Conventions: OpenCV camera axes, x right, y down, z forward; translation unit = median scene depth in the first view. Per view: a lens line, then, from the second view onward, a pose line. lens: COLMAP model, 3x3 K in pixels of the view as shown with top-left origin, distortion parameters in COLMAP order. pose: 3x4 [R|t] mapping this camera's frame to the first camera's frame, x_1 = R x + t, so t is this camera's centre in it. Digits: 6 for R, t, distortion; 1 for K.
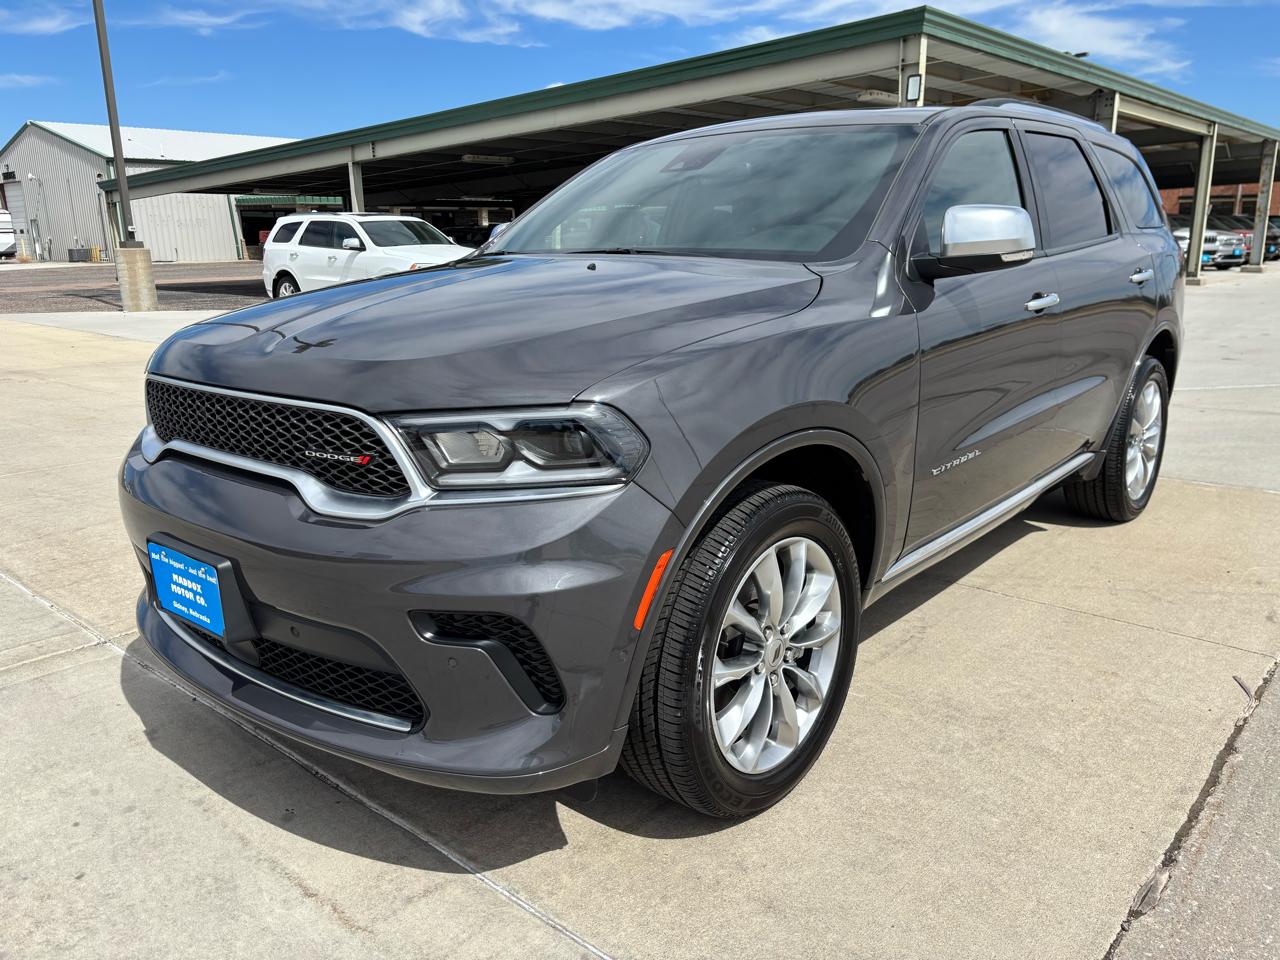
lens RADIAL K [[952.7, 0, 642.8], [0, 952.7, 479.1], [0, 0, 1]] dist [0.040576, -0.042545]
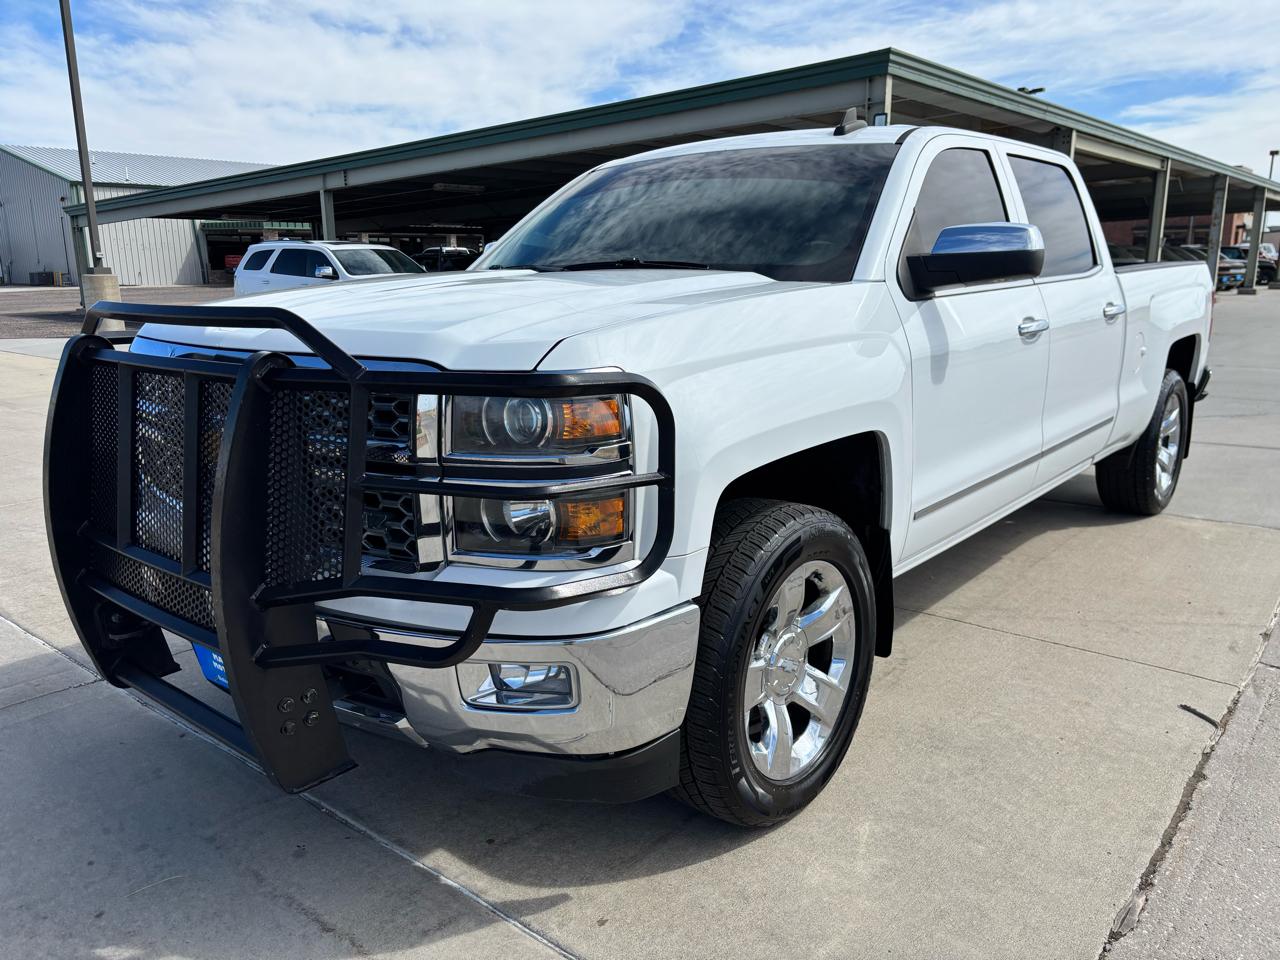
lens RADIAL K [[952.7, 0, 638.8], [0, 952.7, 479.2], [0, 0, 1]] dist [0.040576, -0.042545]
pose [[0.999530, -0.001261, 0.030618, -0.024882], [0.002016, 0.999694, -0.024645, -0.014361], [-0.030577, 0.024695, 0.999227, -0.031025]]
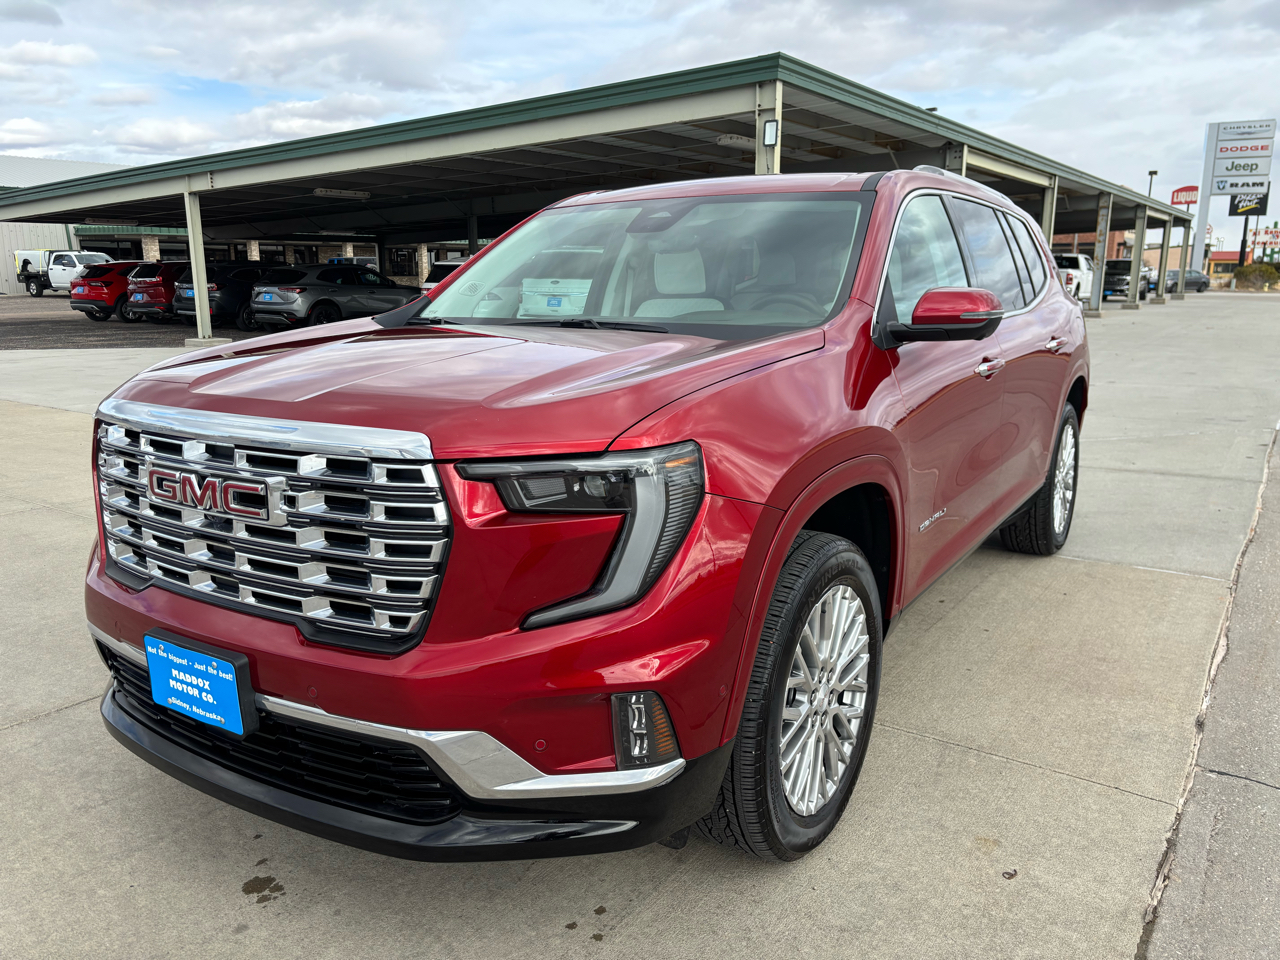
lens RADIAL K [[952.7, 0, 635.3], [0, 952.7, 475.8], [0, 0, 1]] dist [0.040576, -0.042545]
pose [[0.992858, -0.011733, 0.118725, 0.077347], [0.016438, 0.999115, -0.038723, -0.066867], [-0.118166, 0.040398, 0.992172, 0.177746]]
